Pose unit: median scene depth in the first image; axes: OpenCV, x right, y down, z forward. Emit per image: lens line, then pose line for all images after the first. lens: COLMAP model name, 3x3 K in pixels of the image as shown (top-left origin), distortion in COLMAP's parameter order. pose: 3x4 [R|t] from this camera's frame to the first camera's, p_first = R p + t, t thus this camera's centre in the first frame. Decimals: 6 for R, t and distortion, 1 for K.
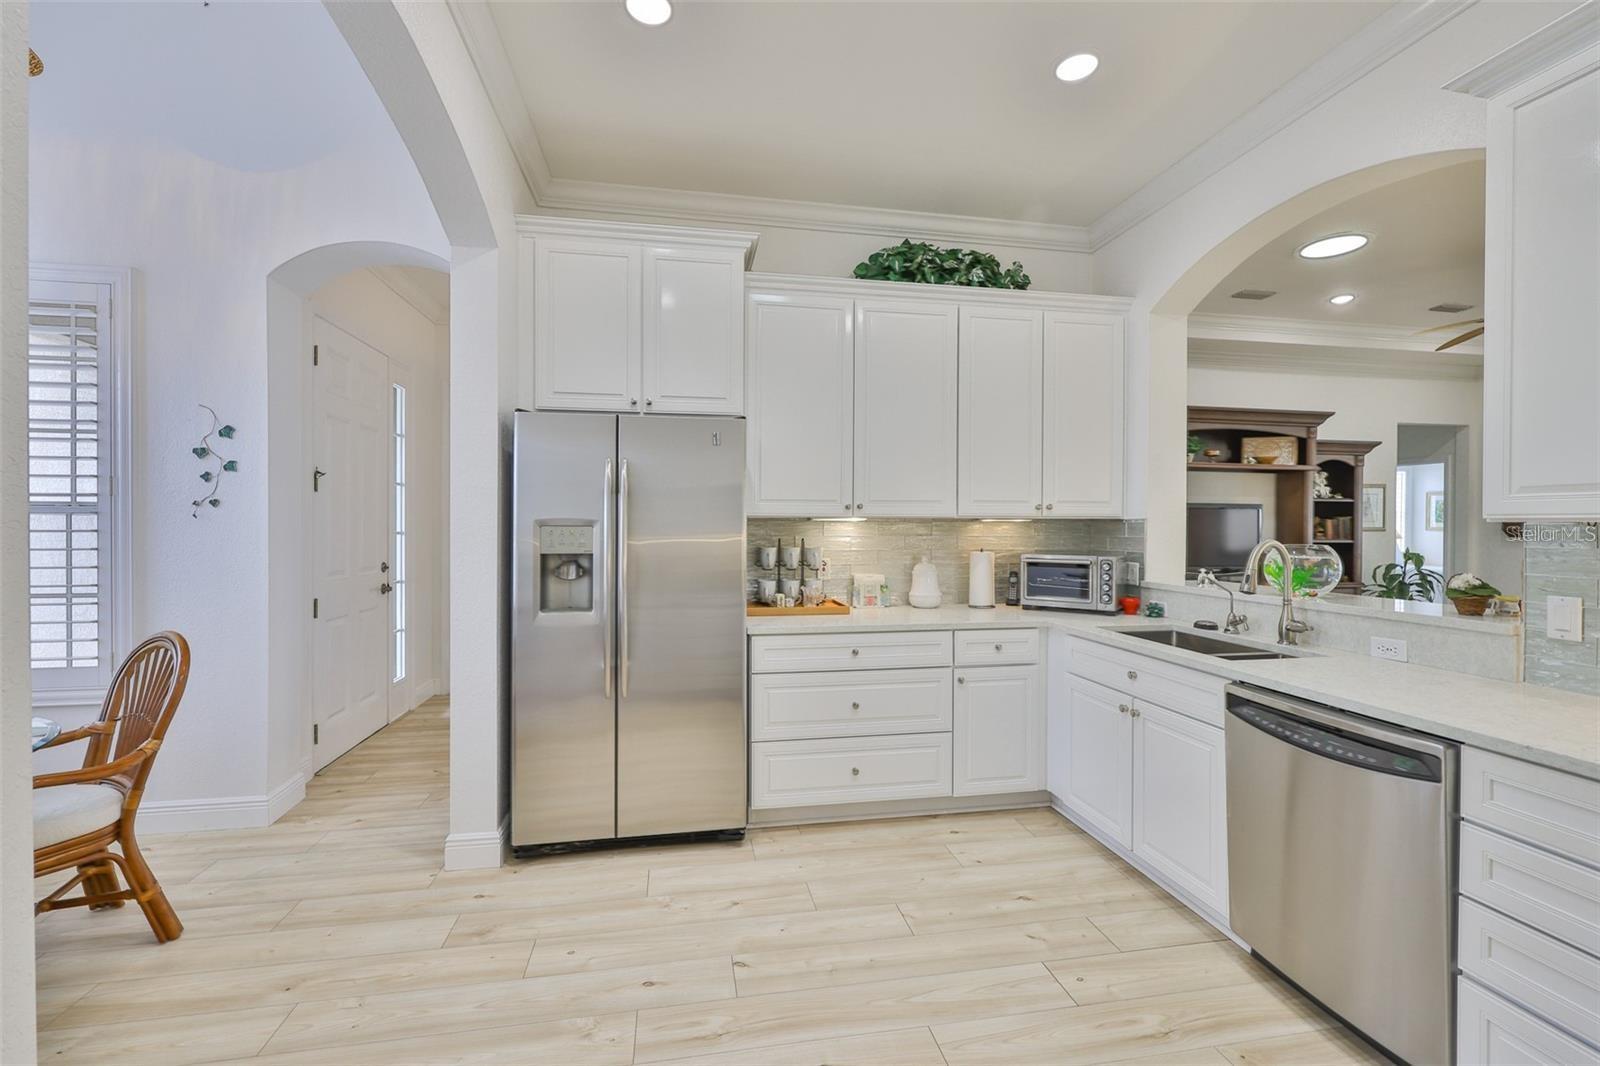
lens RADIAL K [[667.0, 0, 798.1], [0, 667.0, 538.1], [0, 0, 1]] dist [-0.001866, -0.000047]
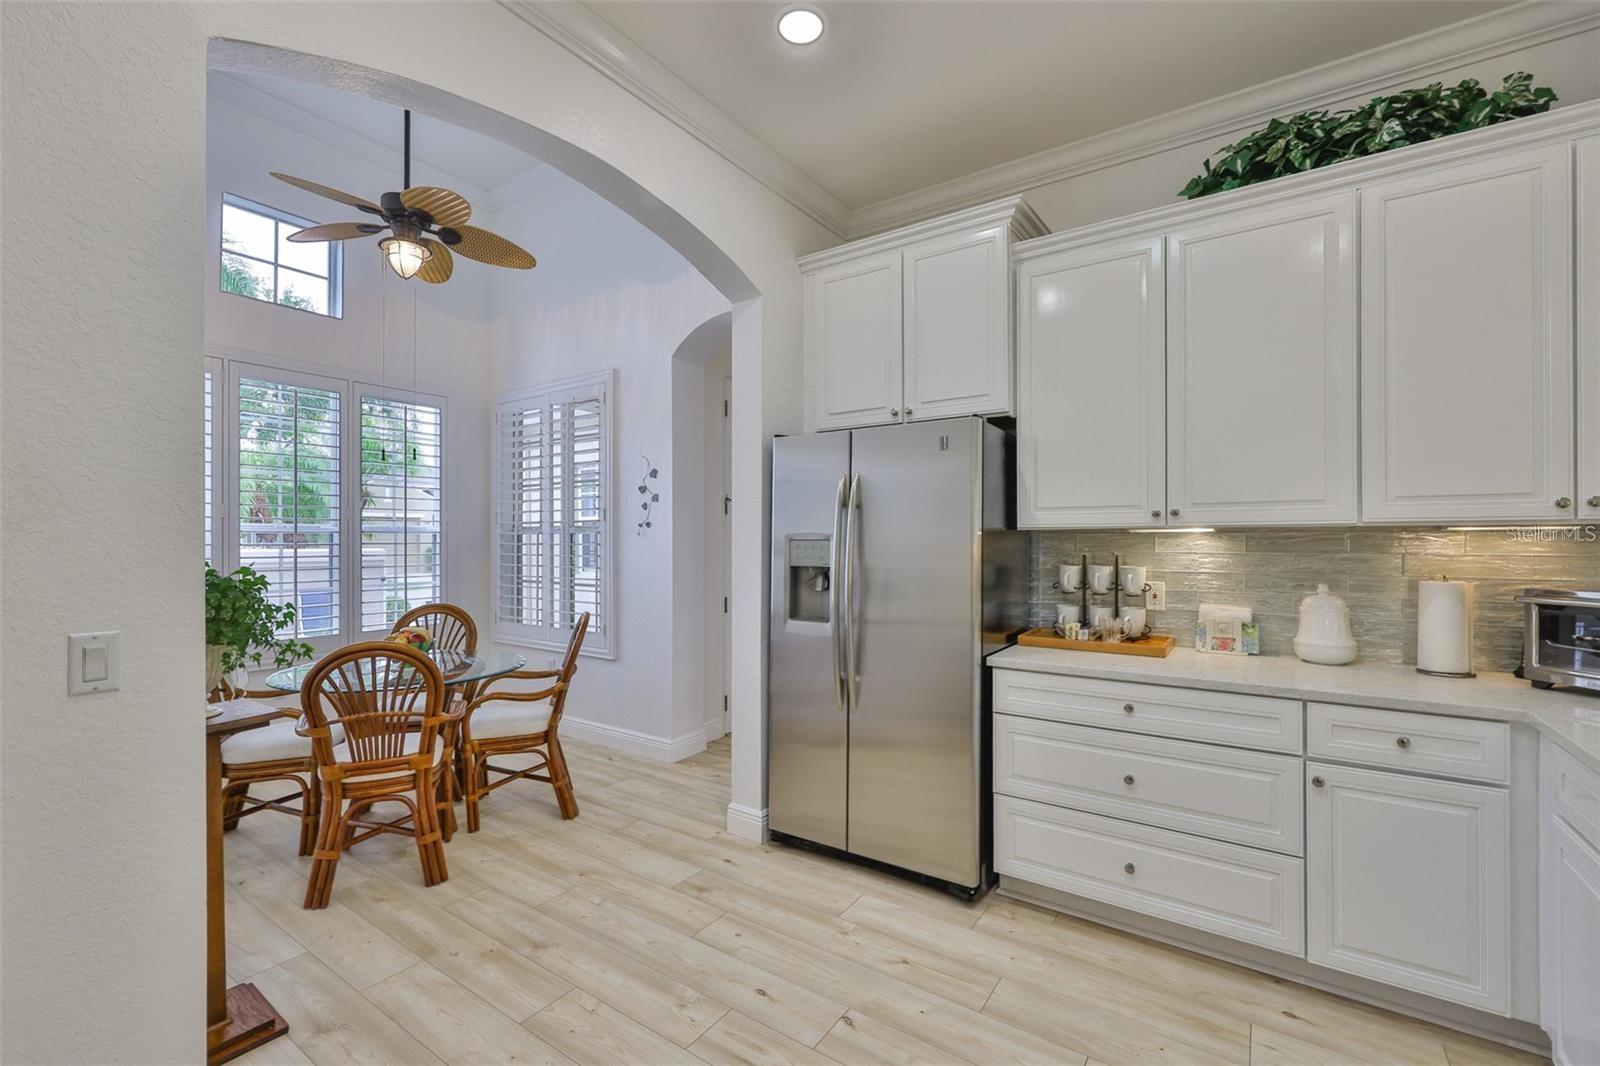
lens RADIAL K [[681.9, 0, 800.6], [0, 681.9, 544.4], [0, 0, 1]] dist [-0.001854, -0.000155]
pose [[0.711161, 0.001211, -0.703028, 0.371978], [-0.010363, 0.999908, -0.008760, -0.001586], [0.702952, 0.013515, 0.711109, 0.203053]]
